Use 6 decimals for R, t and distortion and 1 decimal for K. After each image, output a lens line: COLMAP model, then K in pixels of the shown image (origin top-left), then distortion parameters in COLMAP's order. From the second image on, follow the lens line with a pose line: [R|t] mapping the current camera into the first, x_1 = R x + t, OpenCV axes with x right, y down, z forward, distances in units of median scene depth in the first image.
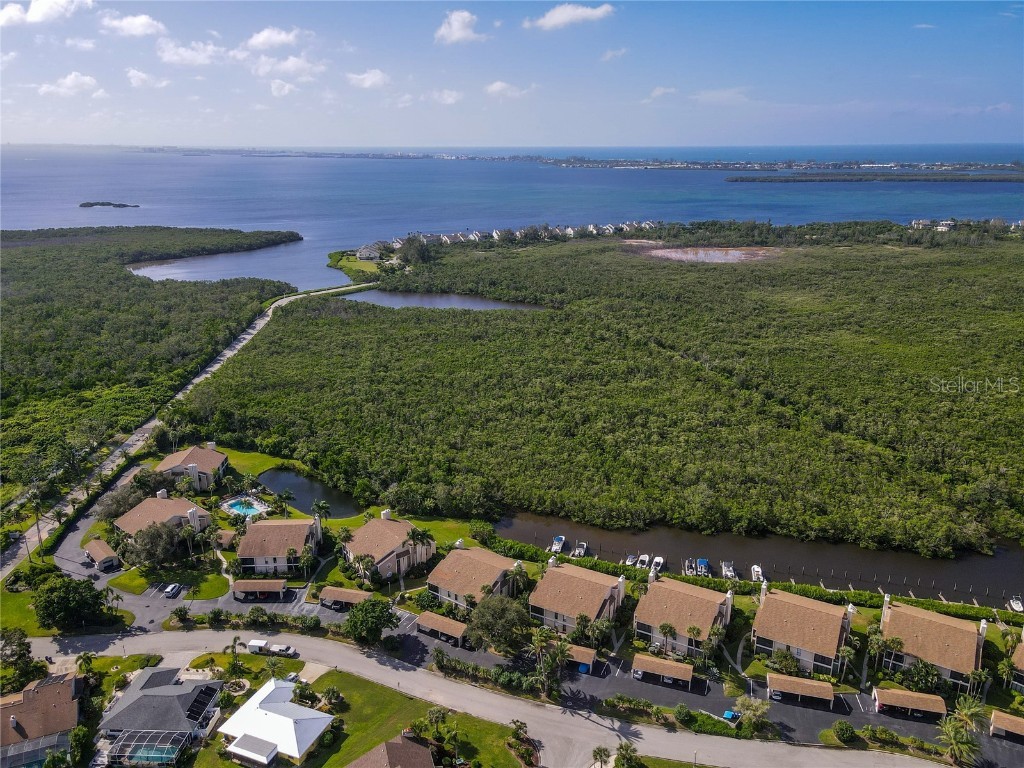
lens RADIAL K [[752.8, 0, 518.3], [0, 752.8, 382.5], [0, 0, 1]] dist [0.030170, 0.019528]
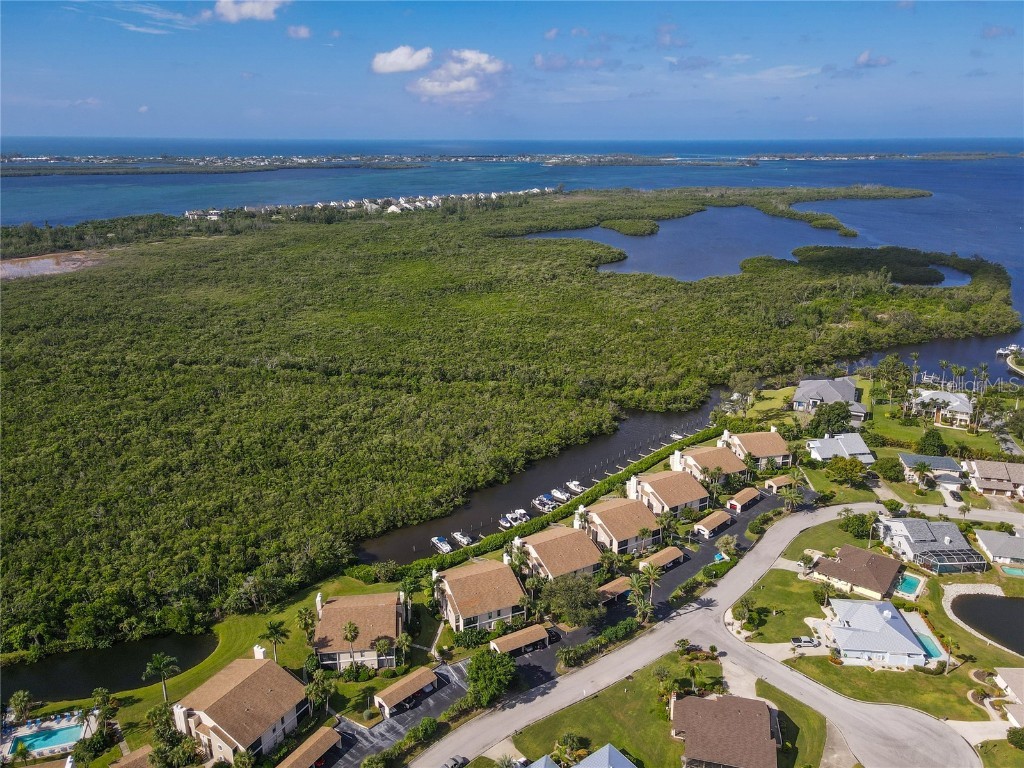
lens RADIAL K [[752.8, 0, 519.2], [0, 752.8, 386.4], [0, 0, 1]] dist [0.030170, 0.019528]
pose [[0.517486, -0.271142, 0.811598, -0.259819], [0.260627, 0.953348, 0.152320, -0.043496], [-0.815035, 0.132701, 0.564011, 0.136114]]
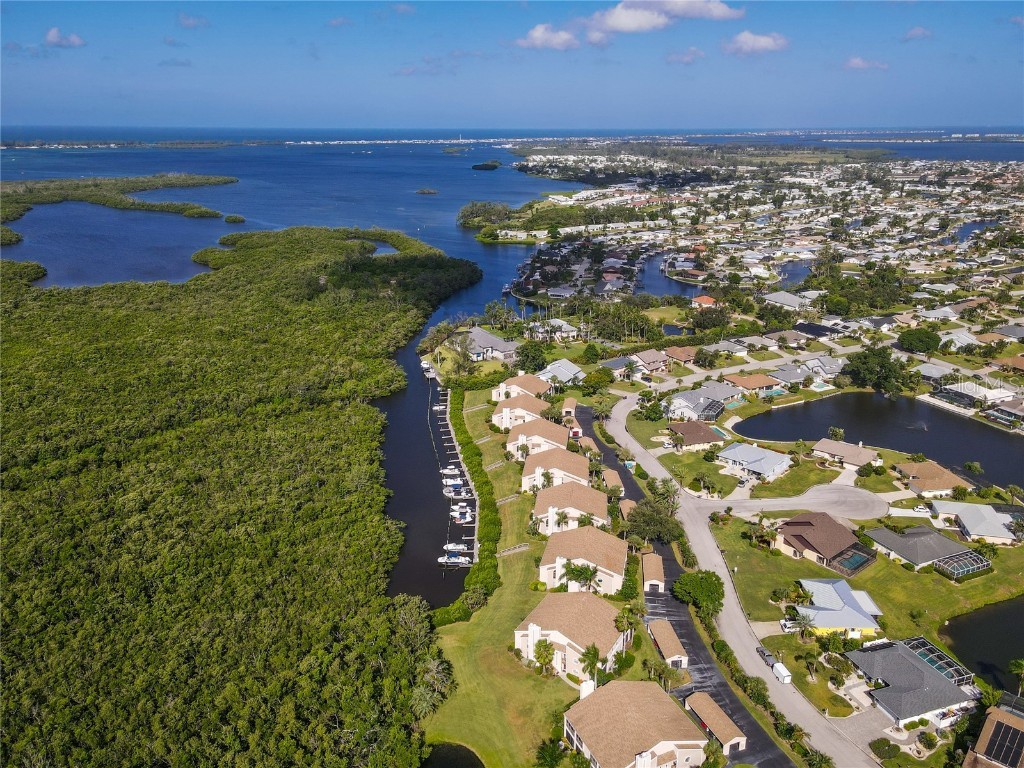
lens RADIAL K [[752.8, 0, 517.5], [0, 752.8, 403.4], [0, 0, 1]] dist [0.030170, 0.019528]
pose [[-0.375448, -0.323027, 0.868730, -0.291549], [0.284500, 0.851885, 0.439718, -0.135702], [-0.882099, 0.412245, -0.227937, 0.432407]]
